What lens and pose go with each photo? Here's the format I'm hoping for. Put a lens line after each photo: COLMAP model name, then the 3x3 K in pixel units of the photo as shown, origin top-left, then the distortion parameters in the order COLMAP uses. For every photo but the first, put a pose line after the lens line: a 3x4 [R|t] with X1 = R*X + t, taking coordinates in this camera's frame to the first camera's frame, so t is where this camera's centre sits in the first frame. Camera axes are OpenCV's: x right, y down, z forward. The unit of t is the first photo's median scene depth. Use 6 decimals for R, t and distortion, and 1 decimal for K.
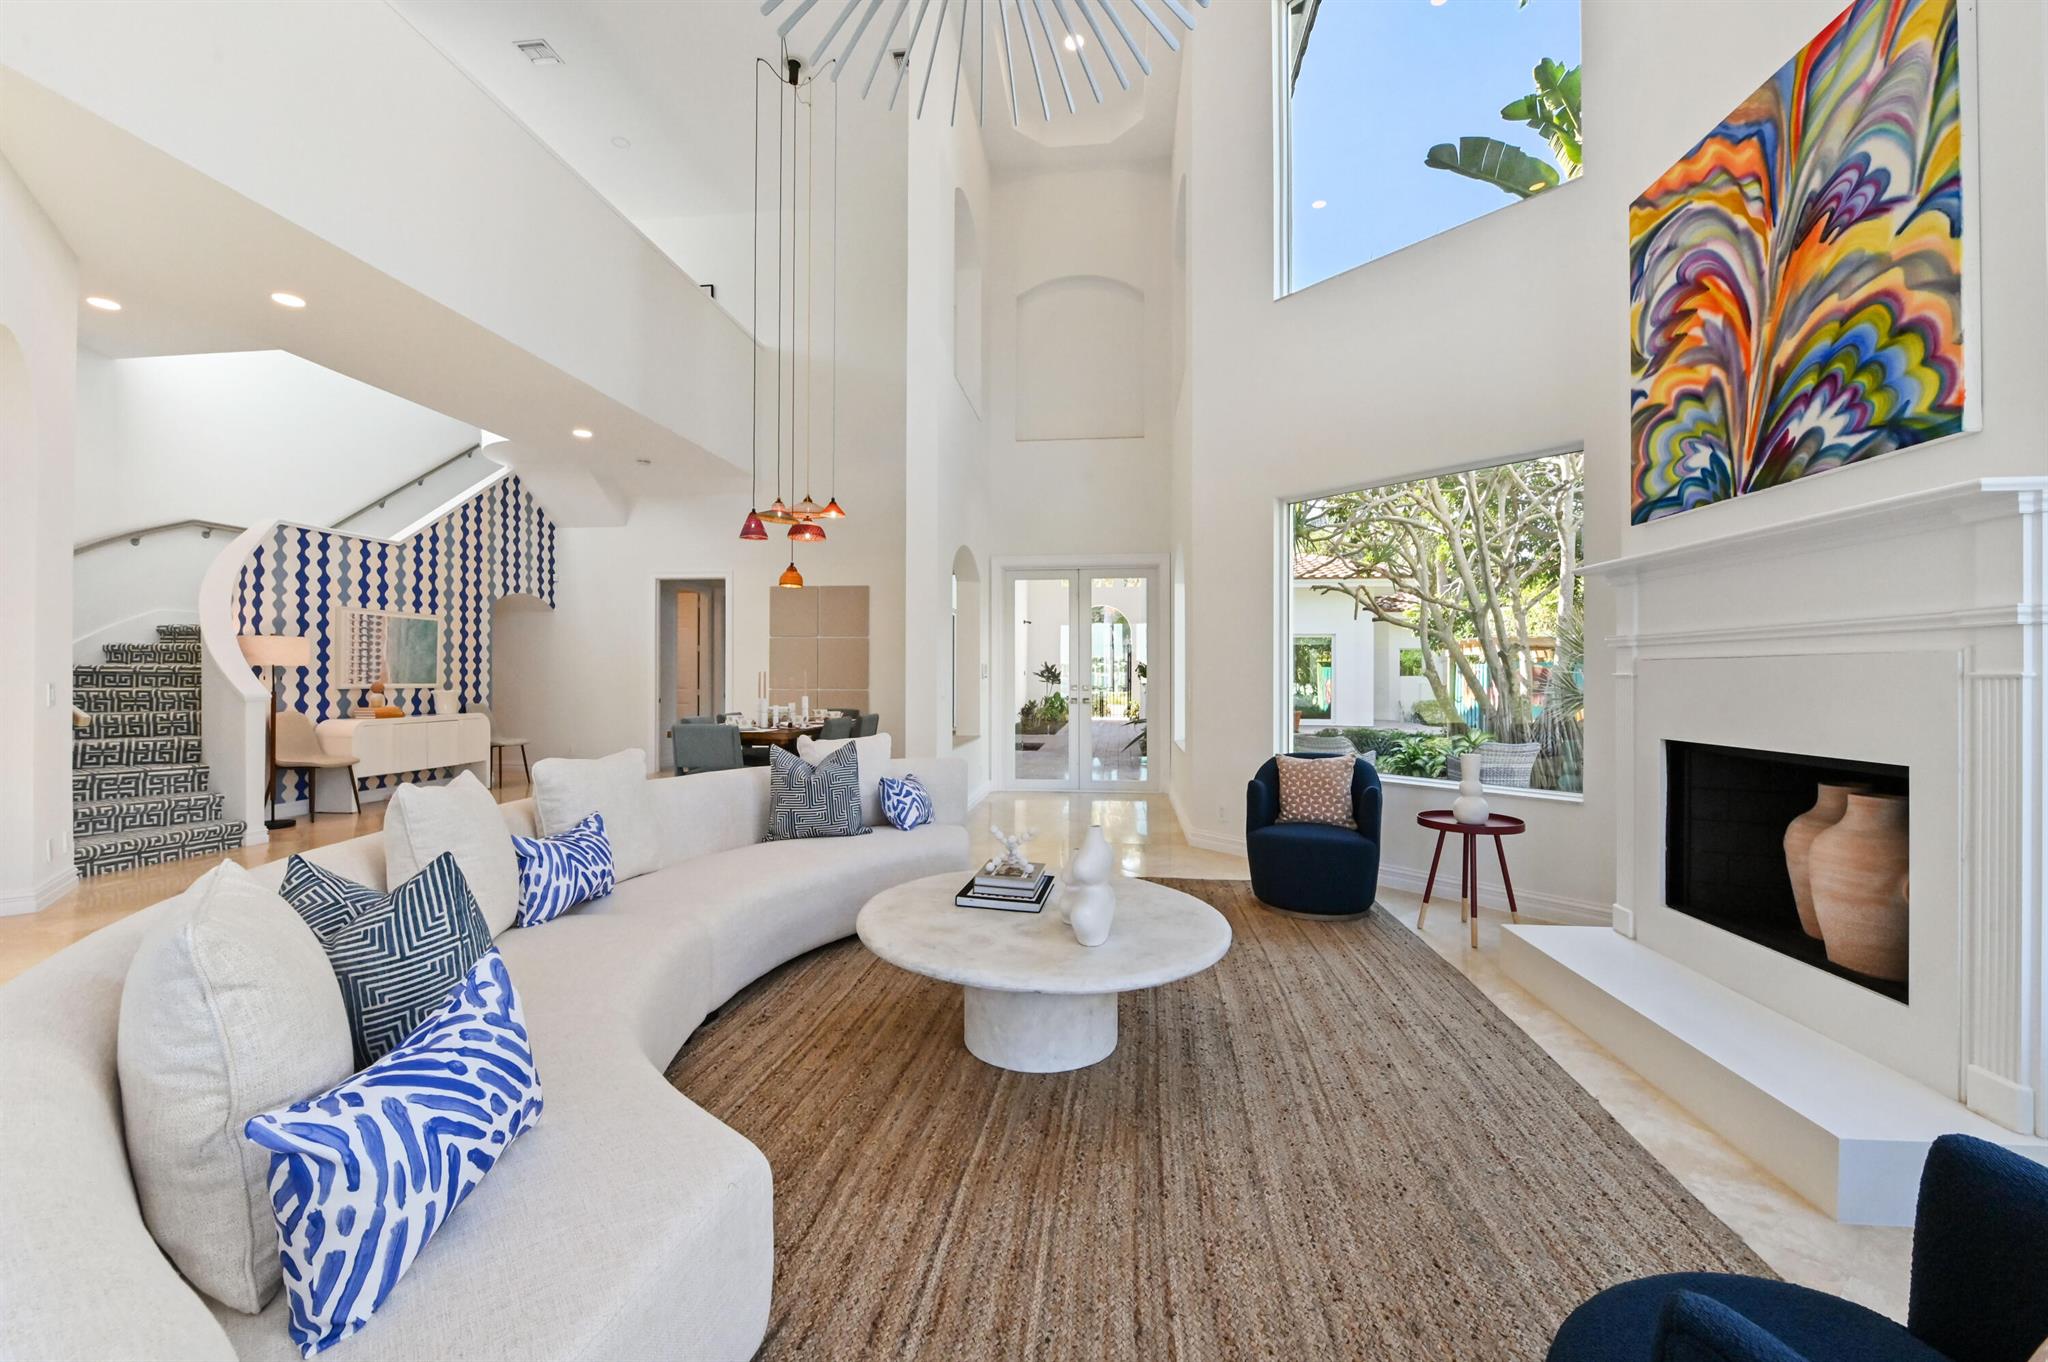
lens RADIAL K [[818.5, 0, 1024.0], [0, 818.5, 681.0], [0, 0, 1]] dist [-0.002450, -0.000024]
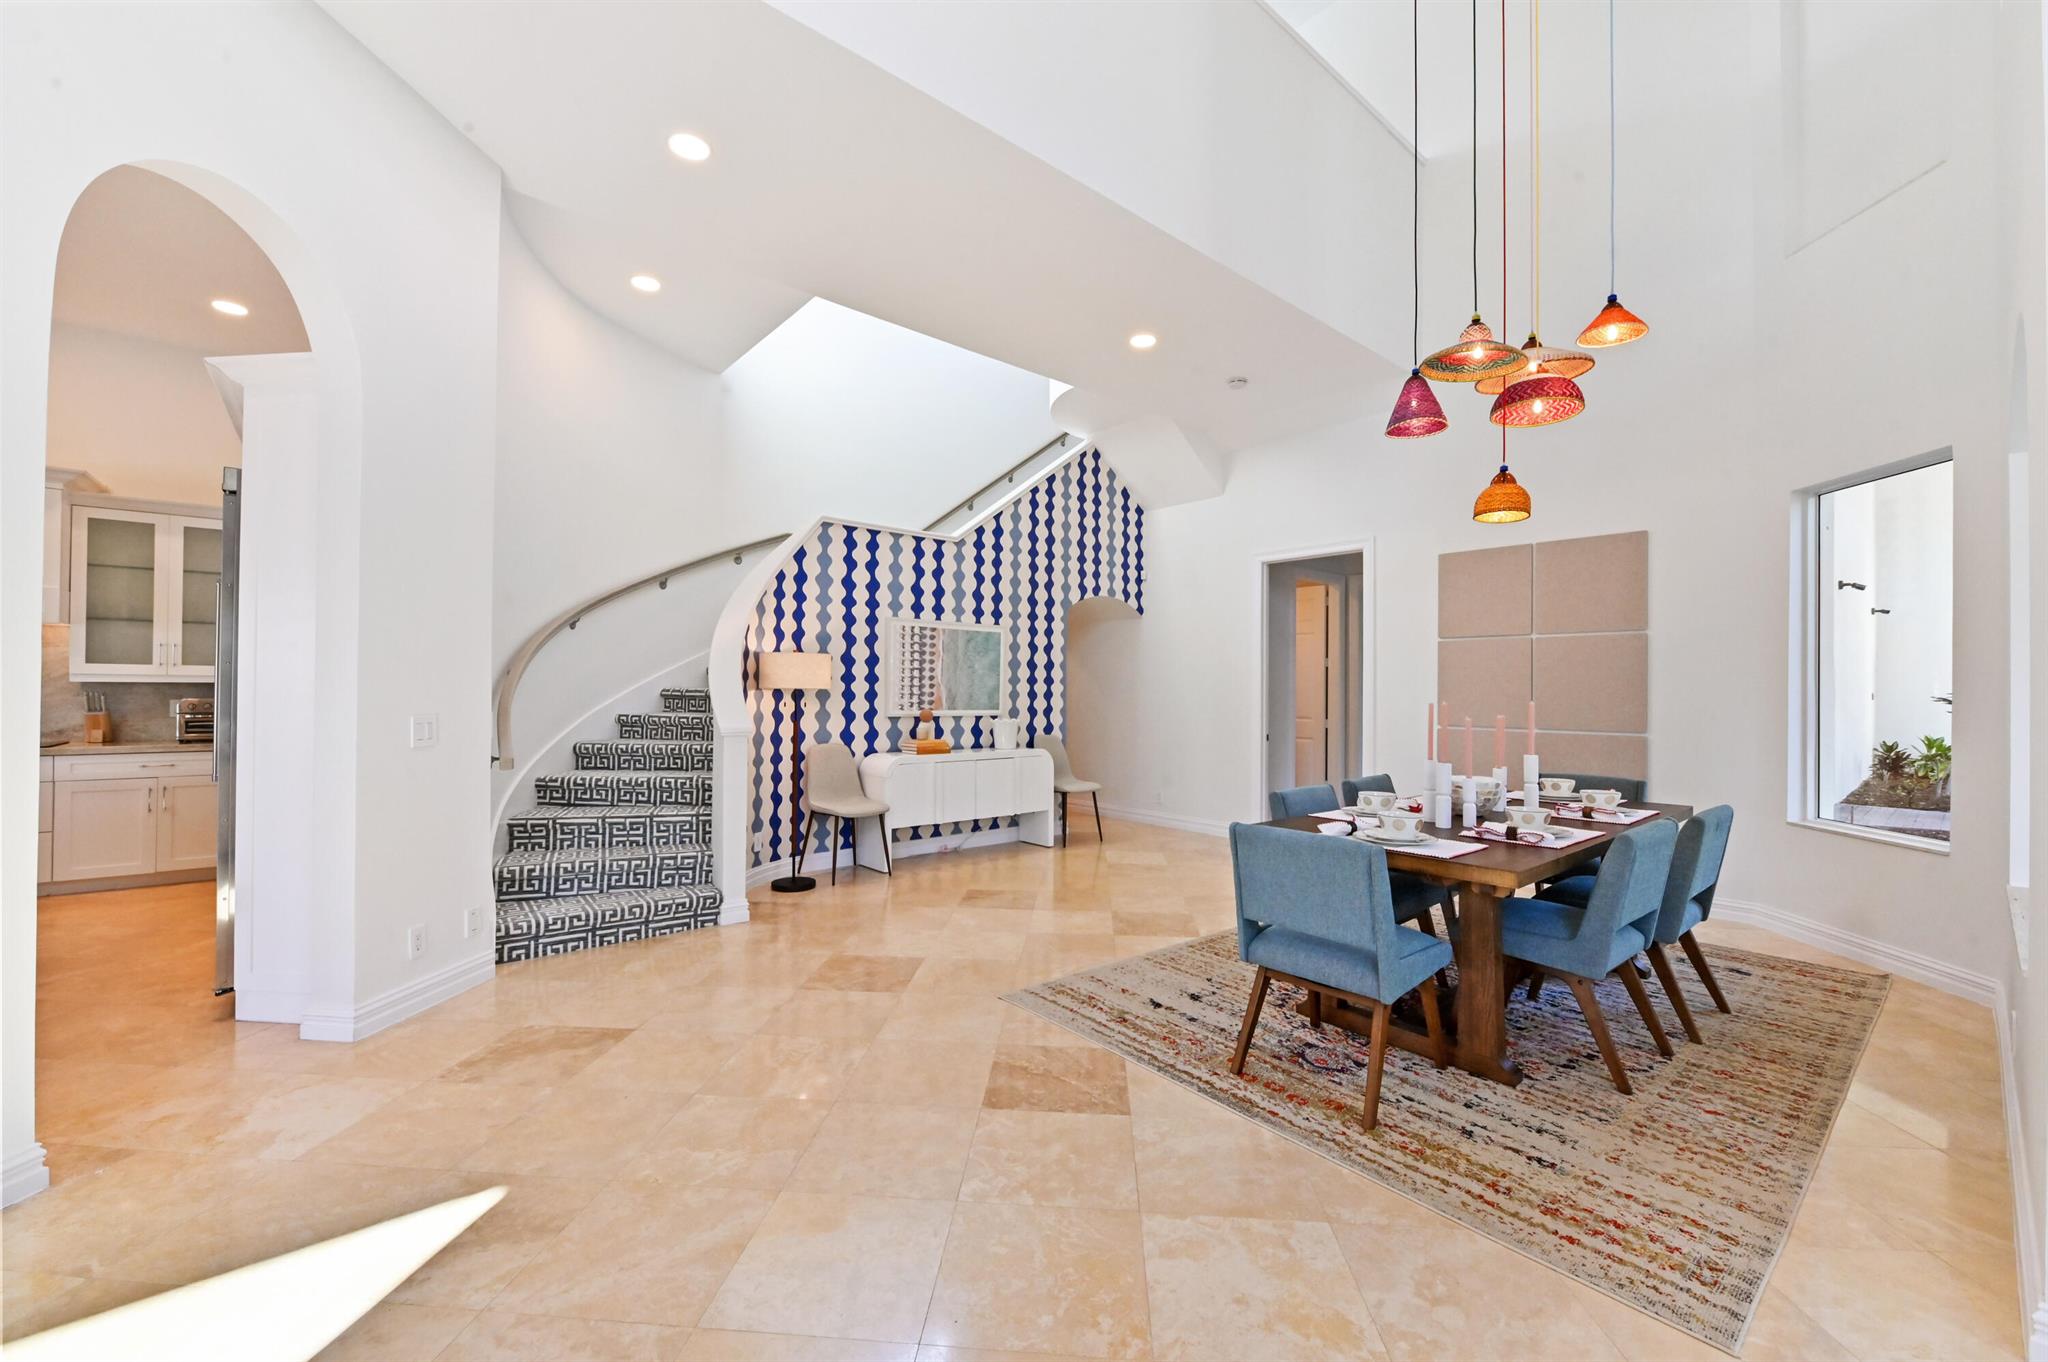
lens RADIAL K [[818.5, 0, 1024.0], [0, 818.5, 681.0], [0, 0, 1]] dist [-0.002450, -0.000024]
pose [[0.730813, -0.007108, -0.682541, -0.149243], [-0.009338, 0.999748, -0.020410, -0.009472], [0.682514, 0.021290, 0.730562, 0.429304]]
